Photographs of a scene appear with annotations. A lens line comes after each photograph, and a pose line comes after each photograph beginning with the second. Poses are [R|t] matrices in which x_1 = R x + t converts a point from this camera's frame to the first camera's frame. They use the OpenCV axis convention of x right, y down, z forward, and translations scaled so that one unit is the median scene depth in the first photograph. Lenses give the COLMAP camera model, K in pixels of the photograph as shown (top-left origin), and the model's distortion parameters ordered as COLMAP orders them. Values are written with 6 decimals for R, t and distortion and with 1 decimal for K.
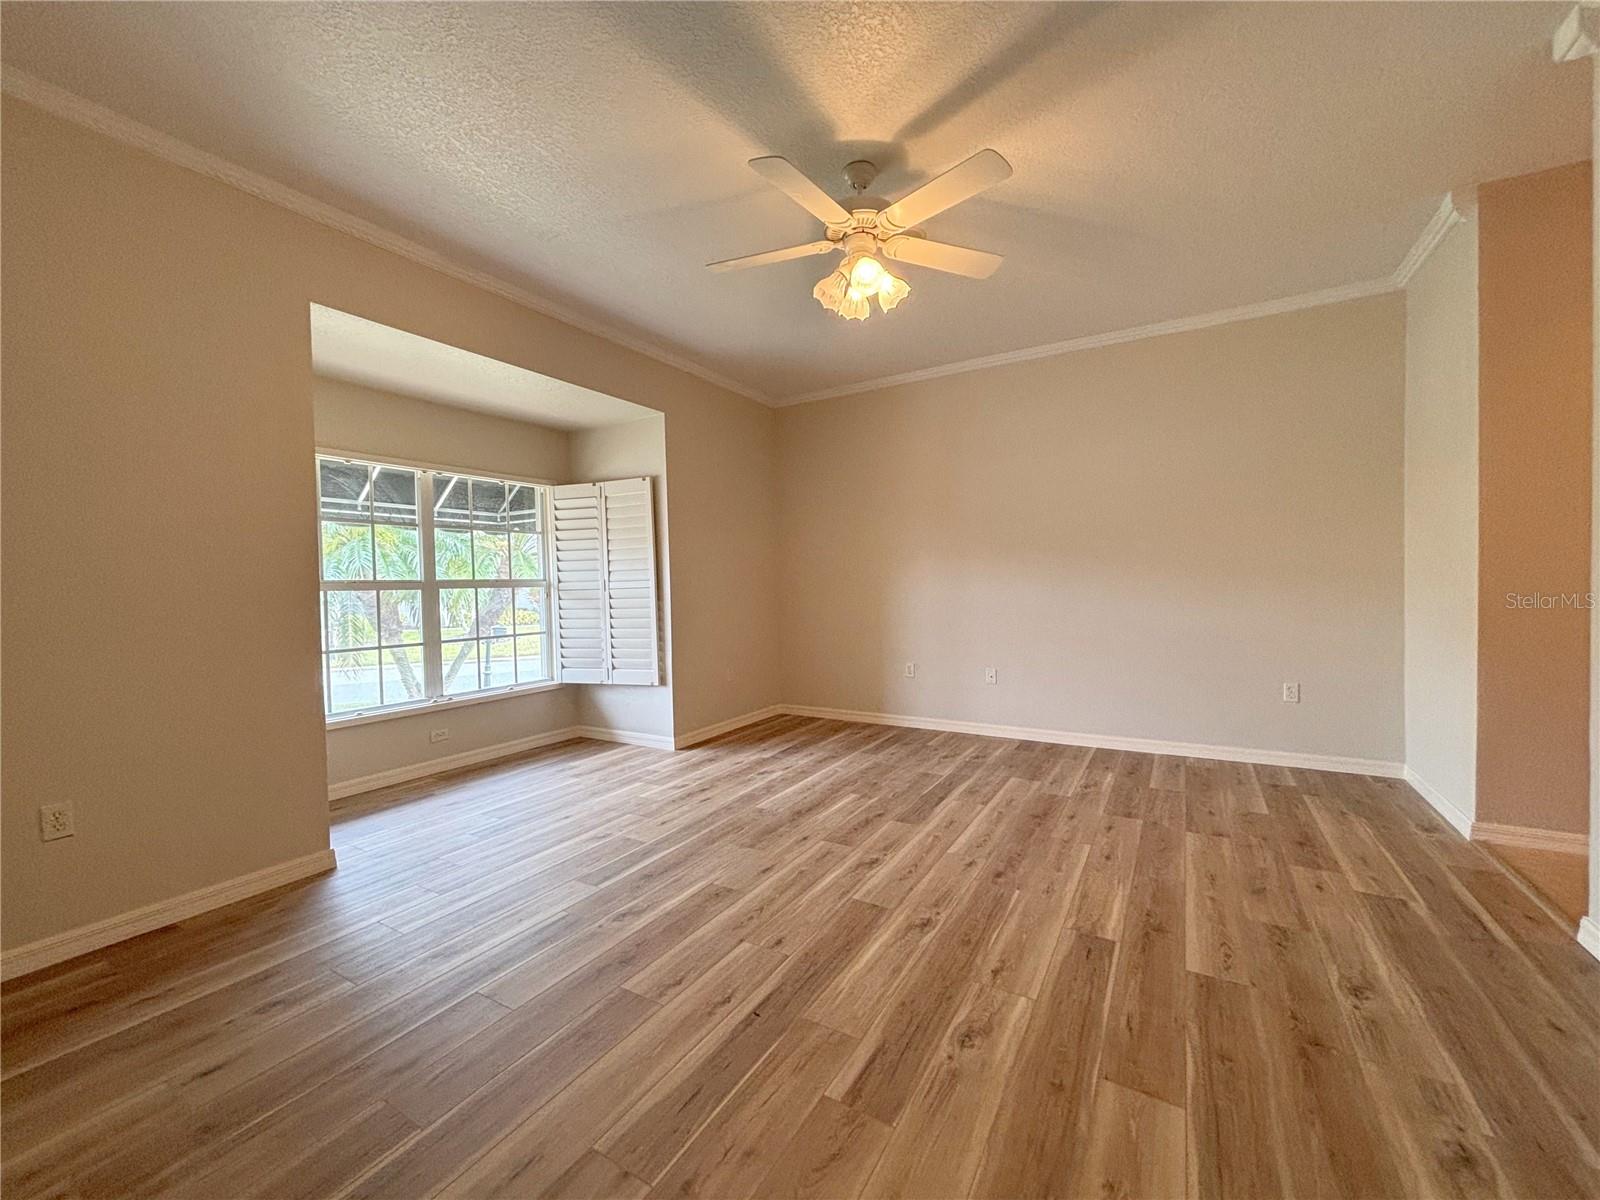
lens RADIAL K [[642.0, 0, 802.5], [0, 642.0, 595.1], [0, 0, 1]] dist [0.007250, -0.000286]
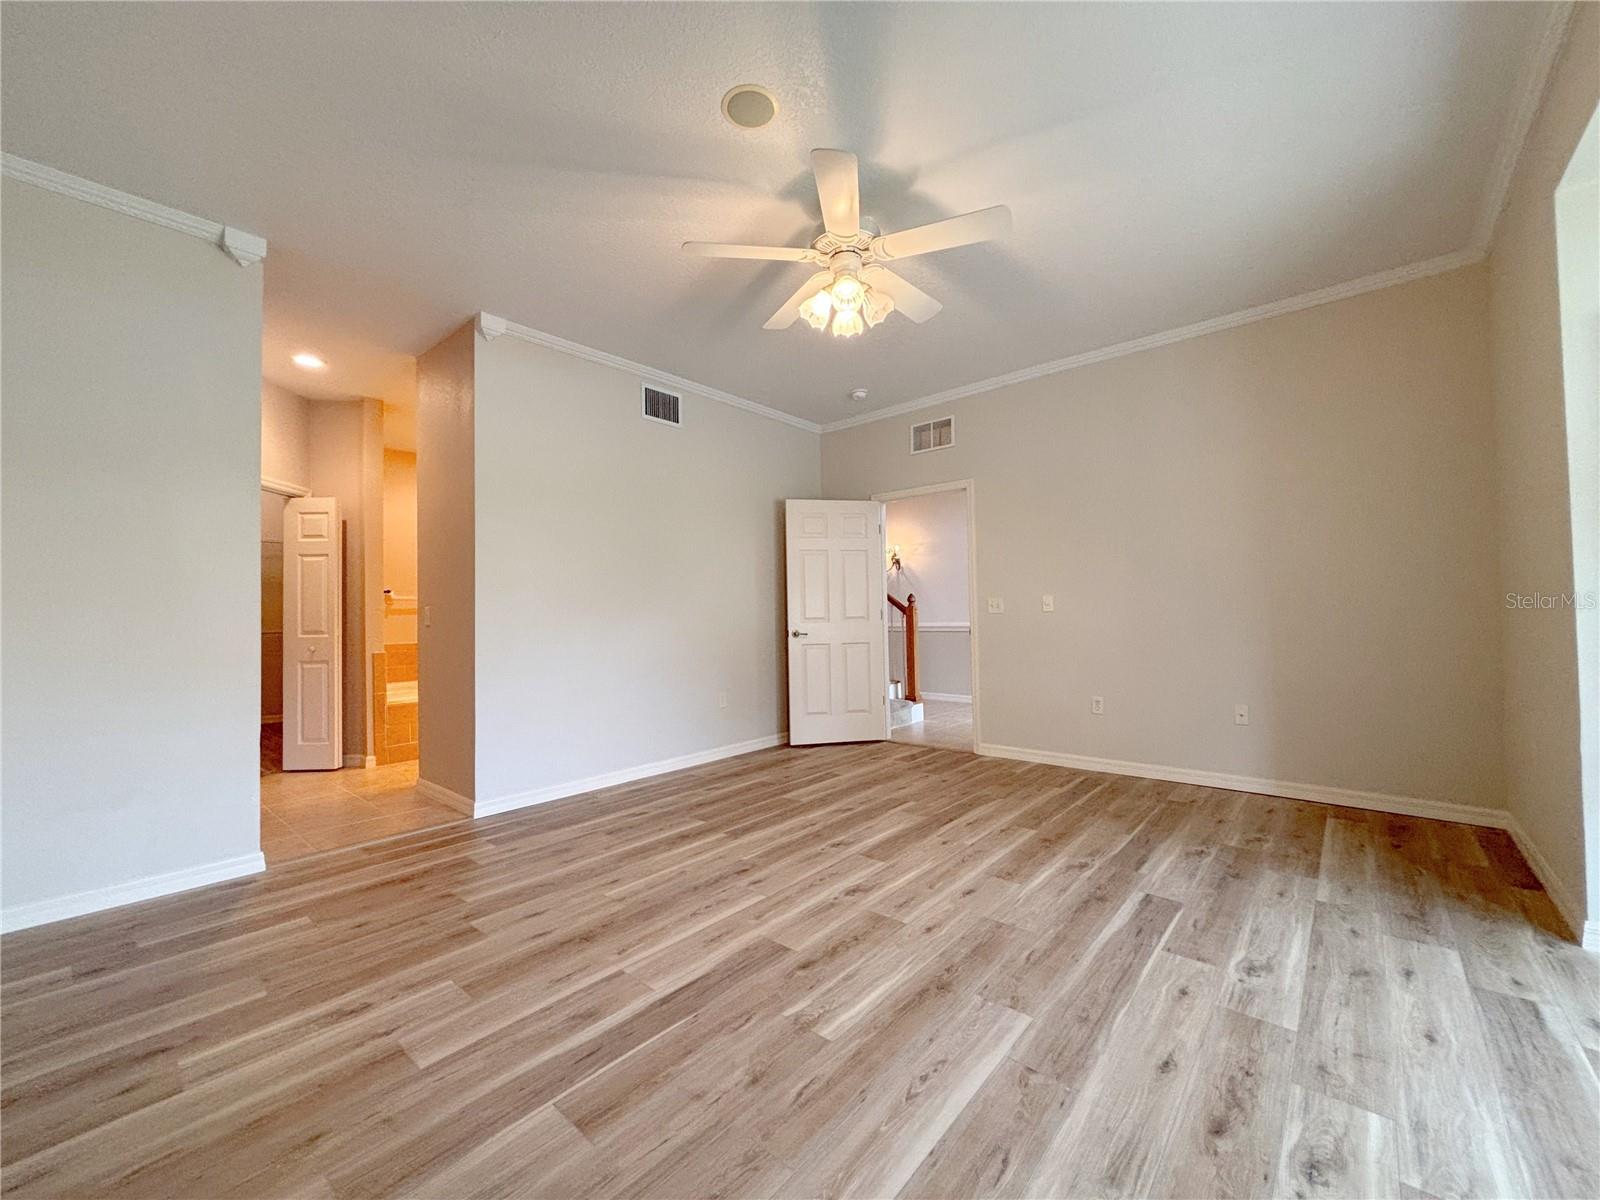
lens RADIAL K [[642.0, 0, 802.5], [0, 642.0, 595.1], [0, 0, 1]] dist [0.007250, -0.000286]
pose [[-0.984032, 0.042794, 0.172772, 0.002866], [0.040687, 0.999048, -0.015720, -0.002047], [-0.173281, -0.008440, -0.984836, 1.837926]]
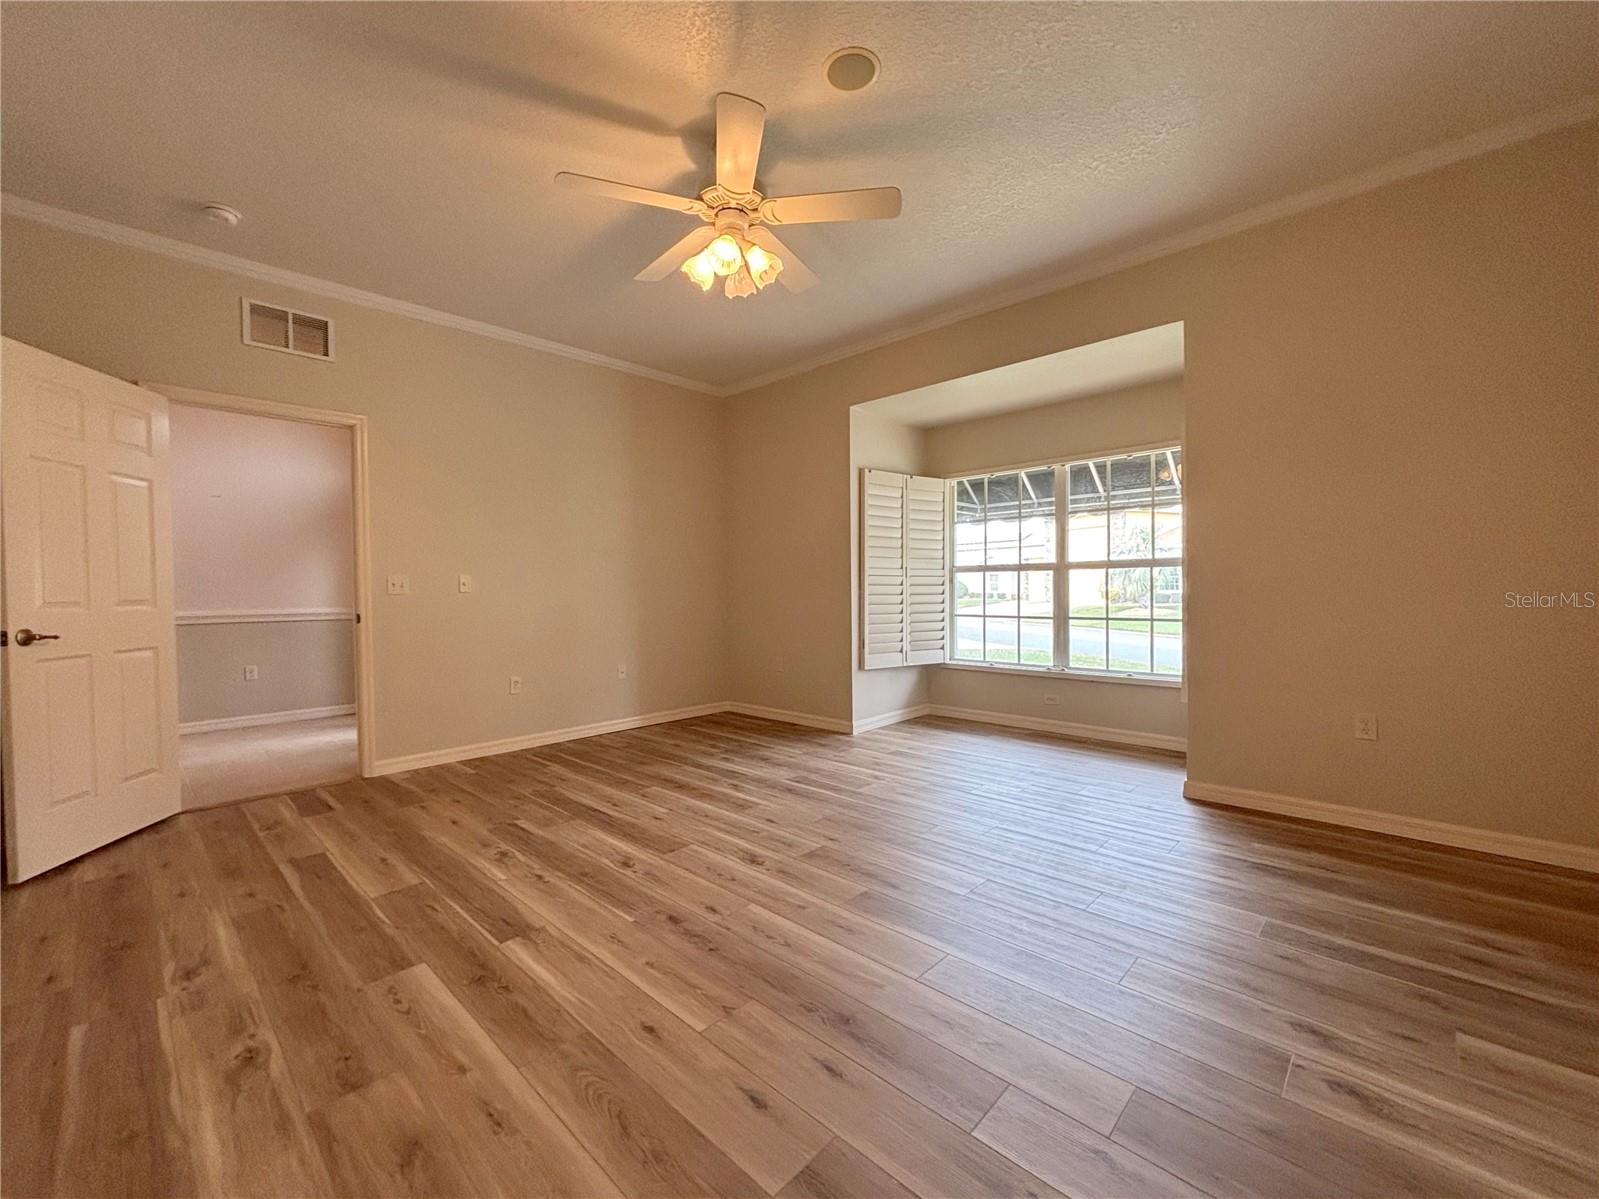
lens RADIAL K [[653.2, 0, 792.8], [0, 653.2, 598.2], [0, 0, 1]] dist [-0.000371, -0.000164]
pose [[-0.222460, 0.039310, -0.974149, 0.964182], [-0.000596, 0.999181, 0.040456, -0.008576], [0.974942, 0.009580, -0.222254, 1.199891]]
